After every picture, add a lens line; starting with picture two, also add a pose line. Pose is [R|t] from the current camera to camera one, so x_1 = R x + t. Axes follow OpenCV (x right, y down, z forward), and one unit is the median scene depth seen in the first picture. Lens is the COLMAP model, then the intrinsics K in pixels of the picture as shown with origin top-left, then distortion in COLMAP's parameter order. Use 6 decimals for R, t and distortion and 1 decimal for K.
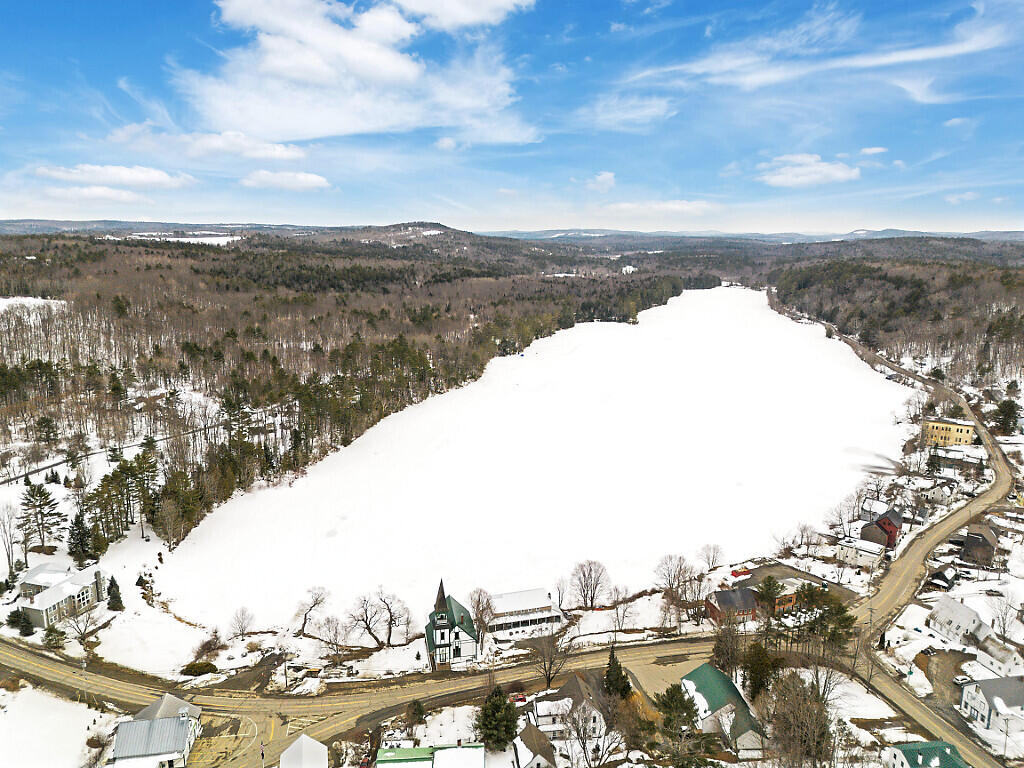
lens RADIAL K [[704.7, 0, 512.0], [0, 704.7, 384.0], [0, 0, 1]] dist [0.023777, 0.000282]
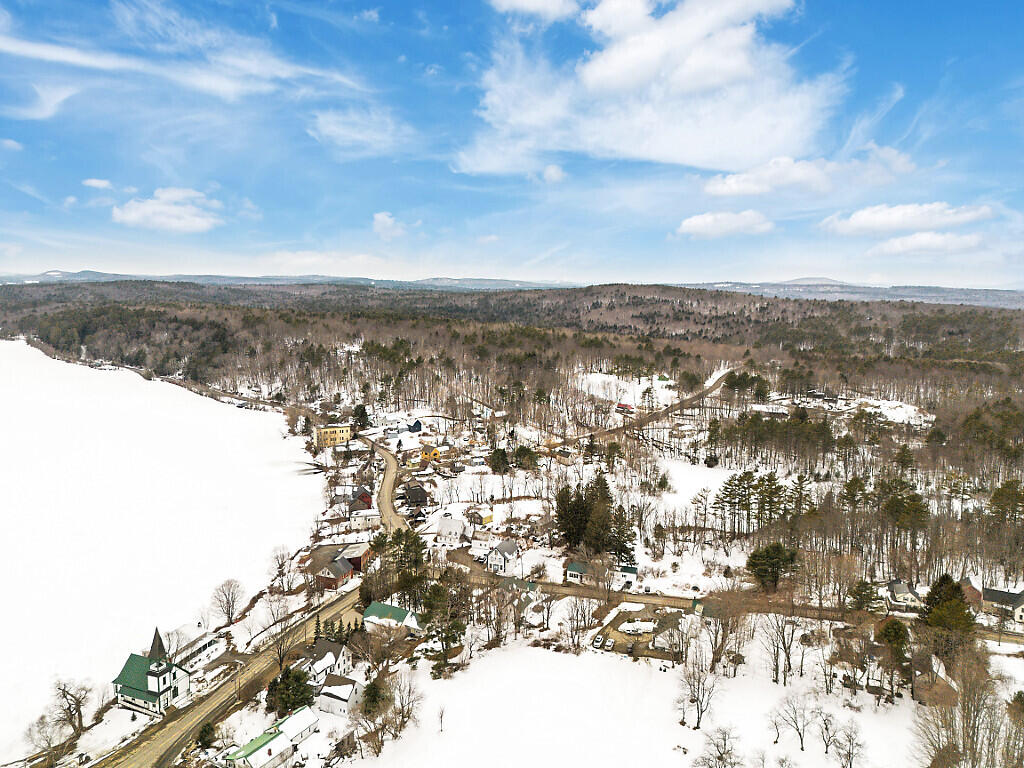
lens RADIAL K [[704.7, 0, 512.0], [0, 704.7, 384.0], [0, 0, 1]] dist [0.023777, 0.000282]
pose [[0.561694, -0.115833, 0.819196, -0.548413], [0.164410, 0.986031, 0.026693, -0.009376], [-0.810844, 0.119691, 0.572892, -0.041017]]
